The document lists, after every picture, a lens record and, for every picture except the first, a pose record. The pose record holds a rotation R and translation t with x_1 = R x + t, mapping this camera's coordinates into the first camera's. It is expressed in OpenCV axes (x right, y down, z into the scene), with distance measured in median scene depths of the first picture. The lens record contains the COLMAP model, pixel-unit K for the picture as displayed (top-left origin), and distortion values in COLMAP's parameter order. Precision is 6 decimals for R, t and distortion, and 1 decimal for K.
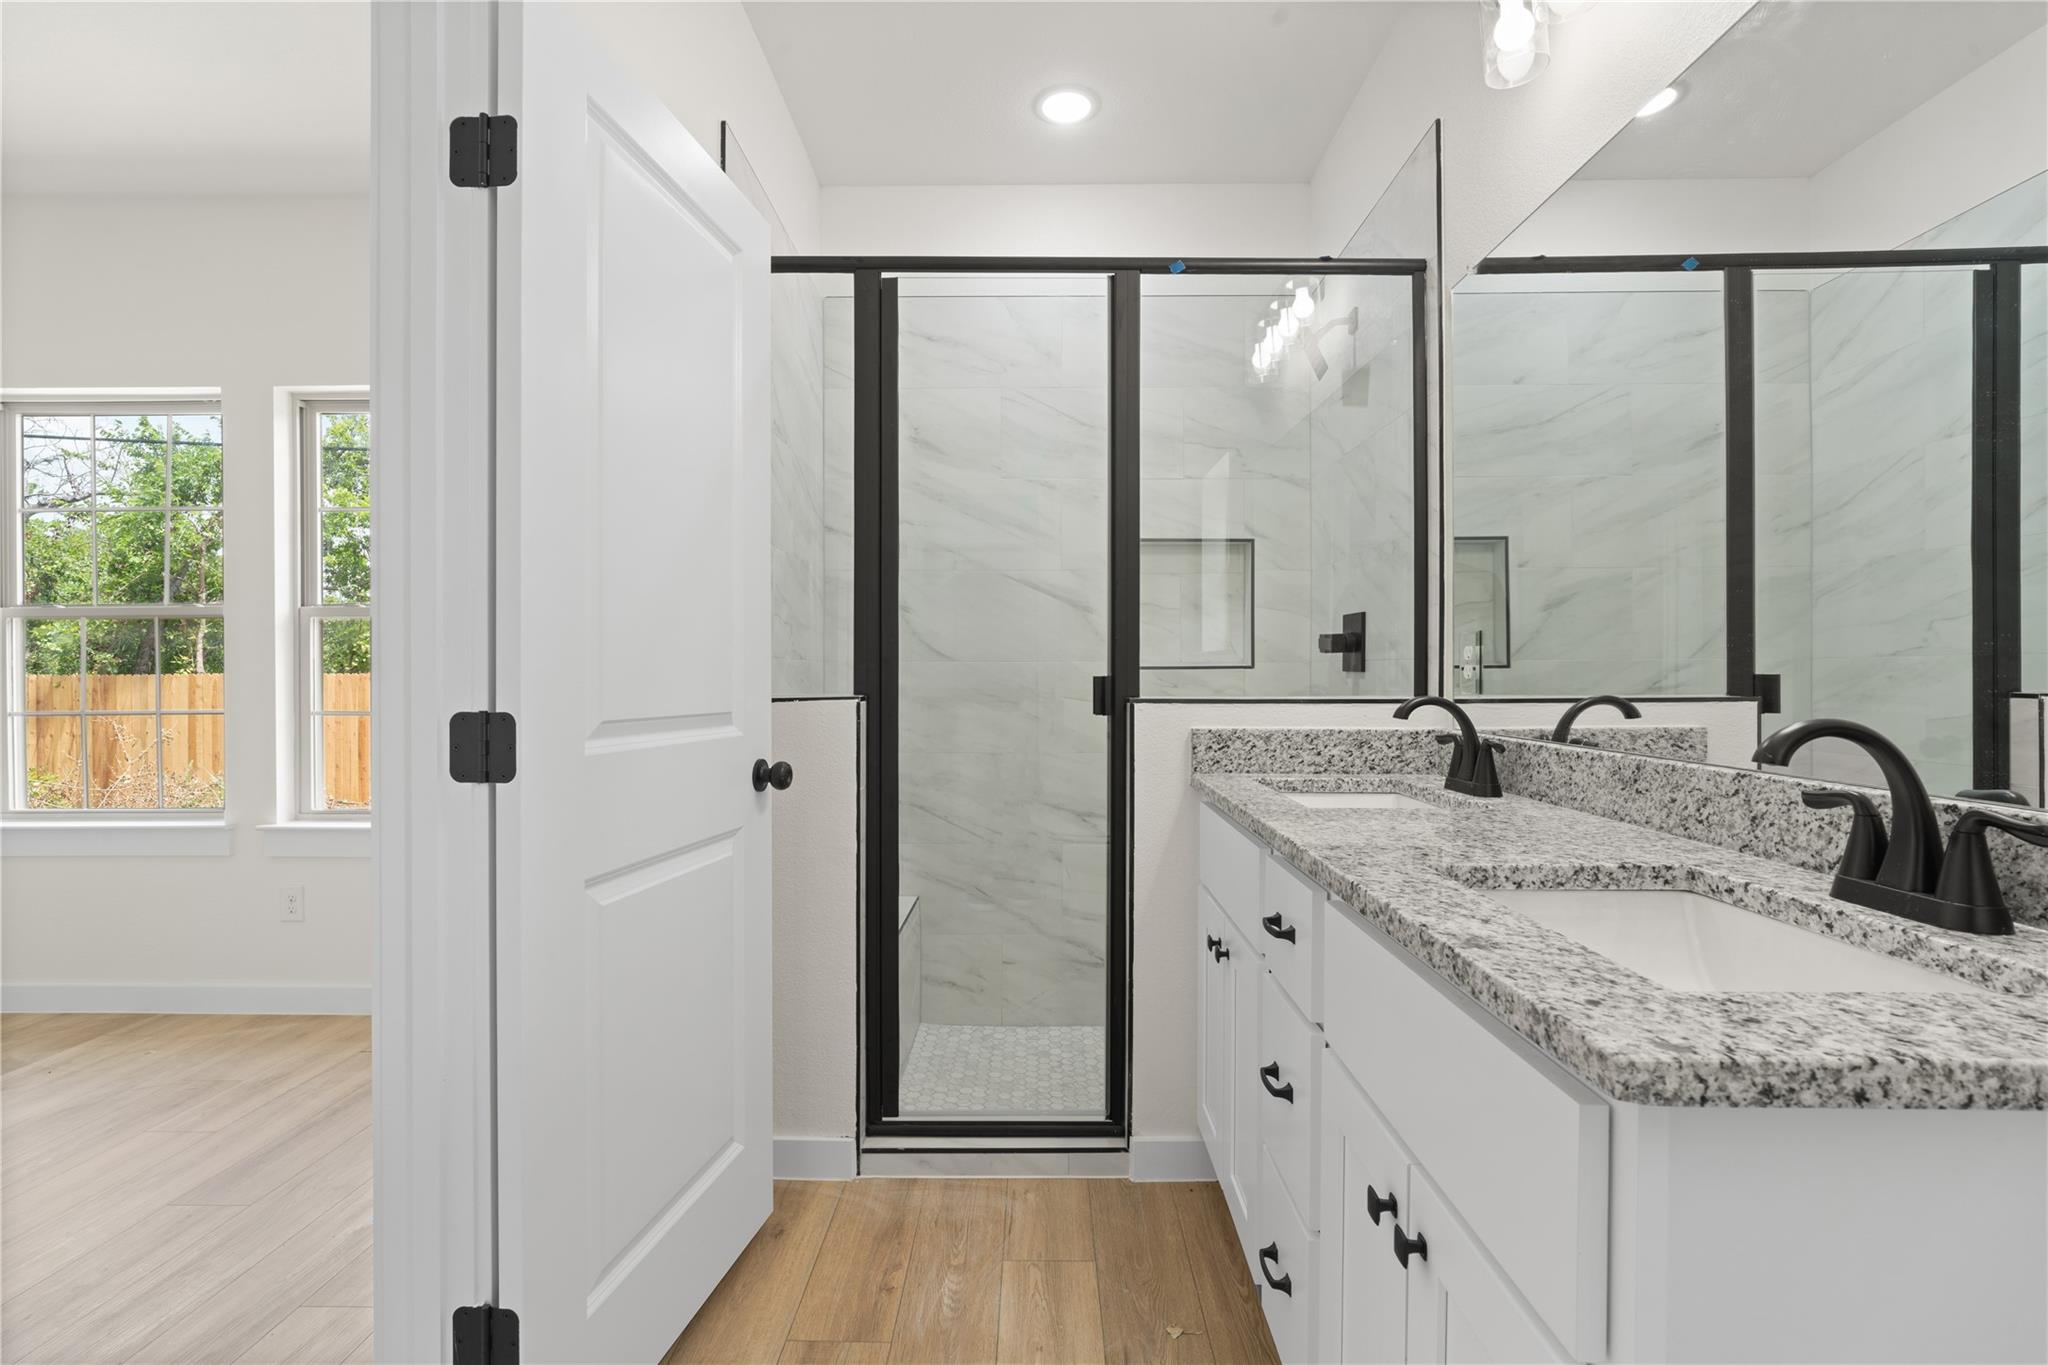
lens RADIAL K [[960.3, 0, 1022.3], [0, 960.3, 678.9], [0, 0, 1]] dist [-0.018765, 0.007204]
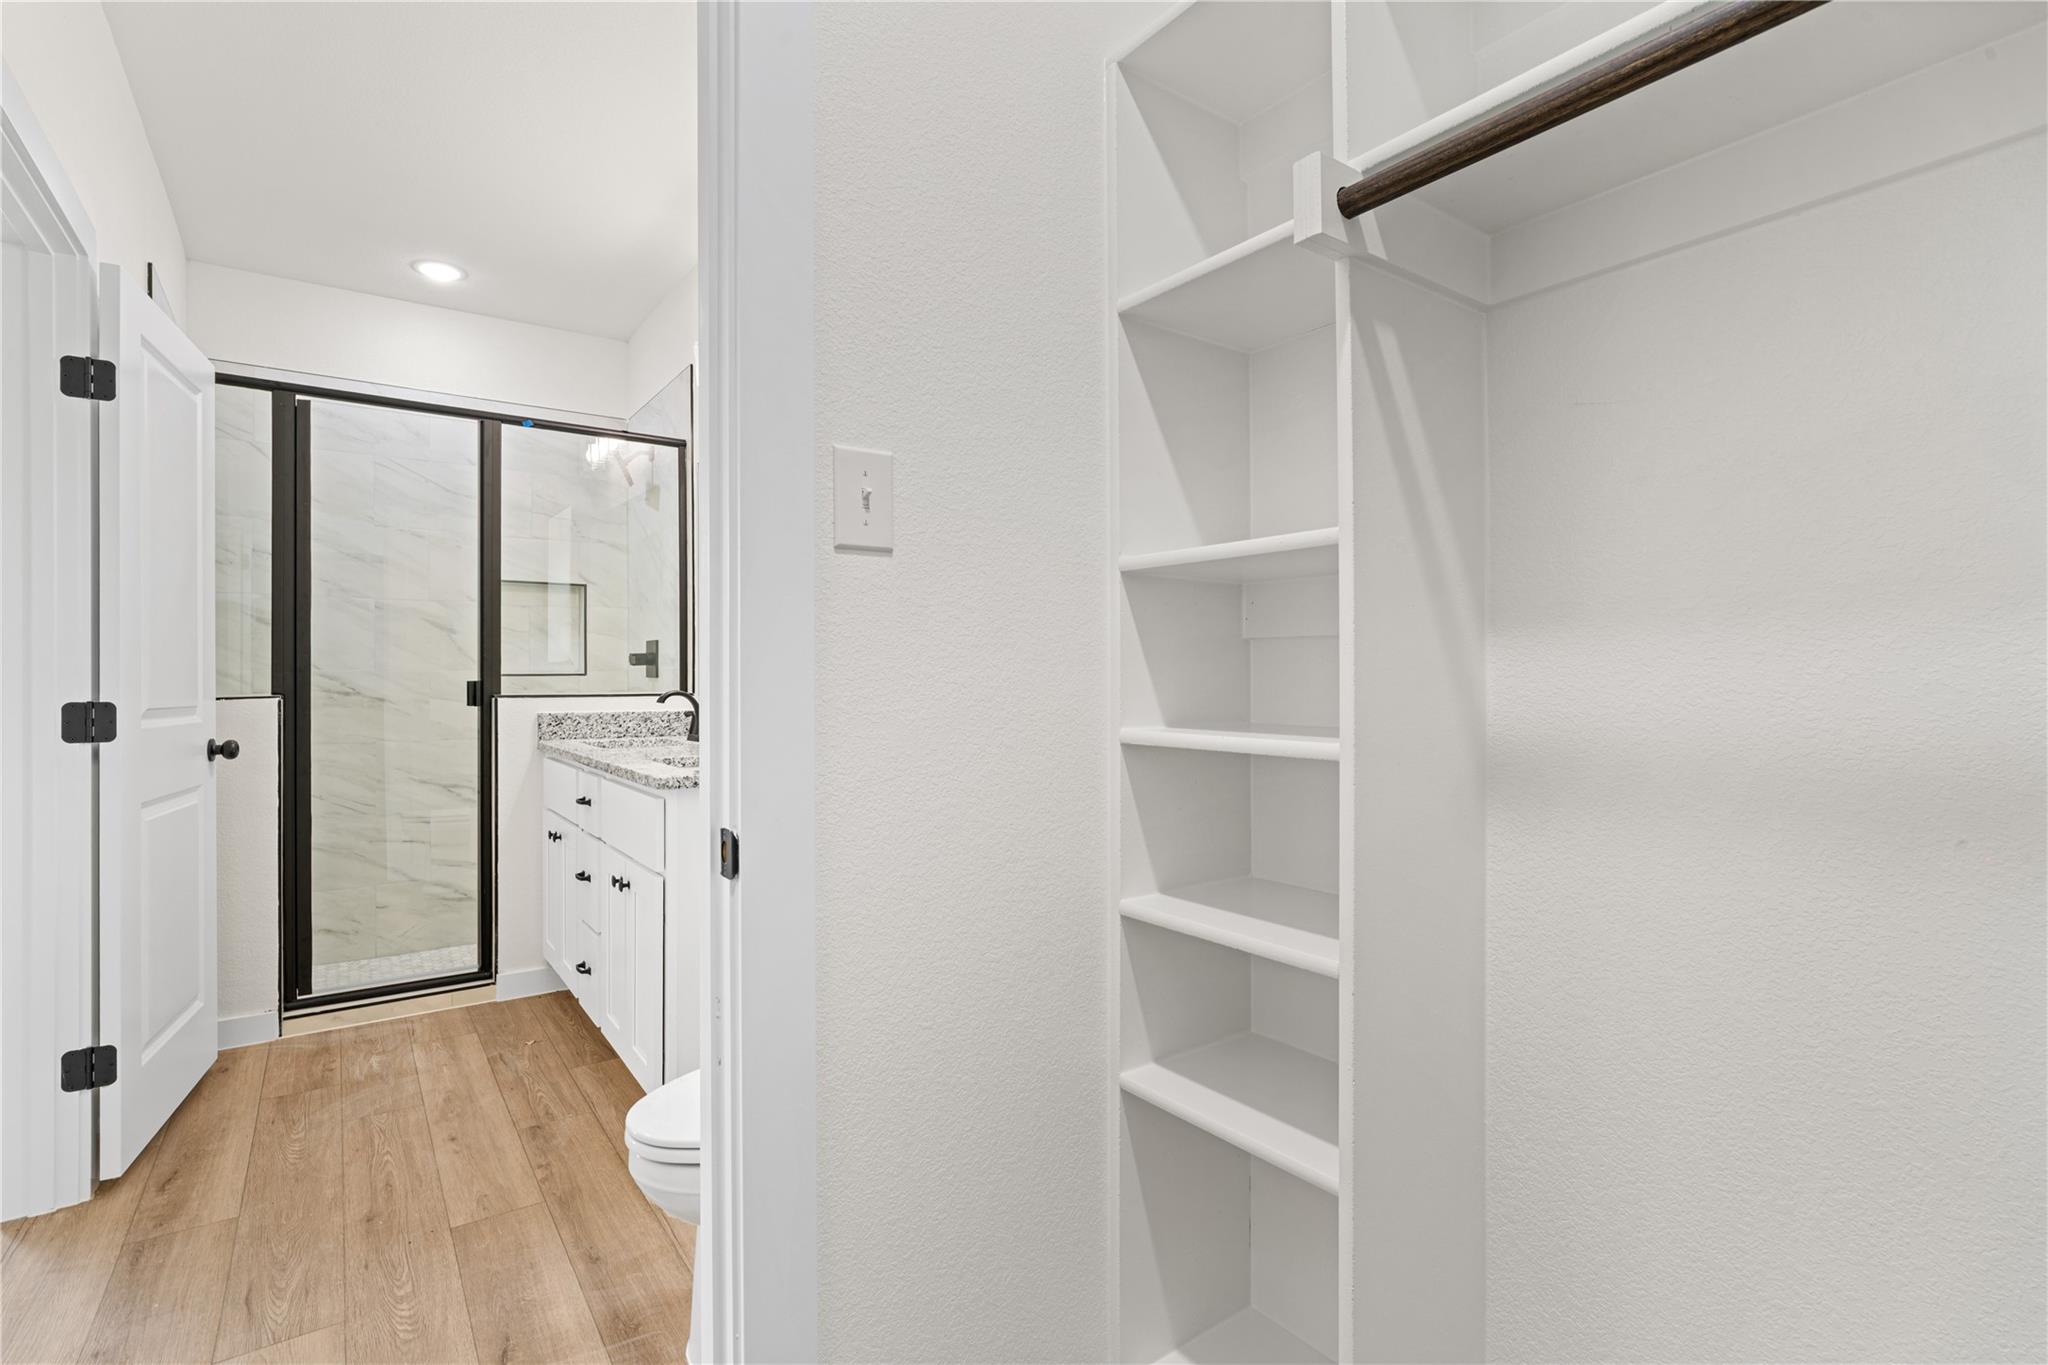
lens RADIAL K [[960.3, 0, 1022.3], [0, 960.3, 678.9], [0, 0, 1]] dist [-0.018765, 0.007204]
pose [[0.801718, -0.002463, 0.597697, -0.130143], [0.005794, 0.999977, -0.003650, 0.004897], [-0.597674, 0.006389, 0.801714, -0.770558]]
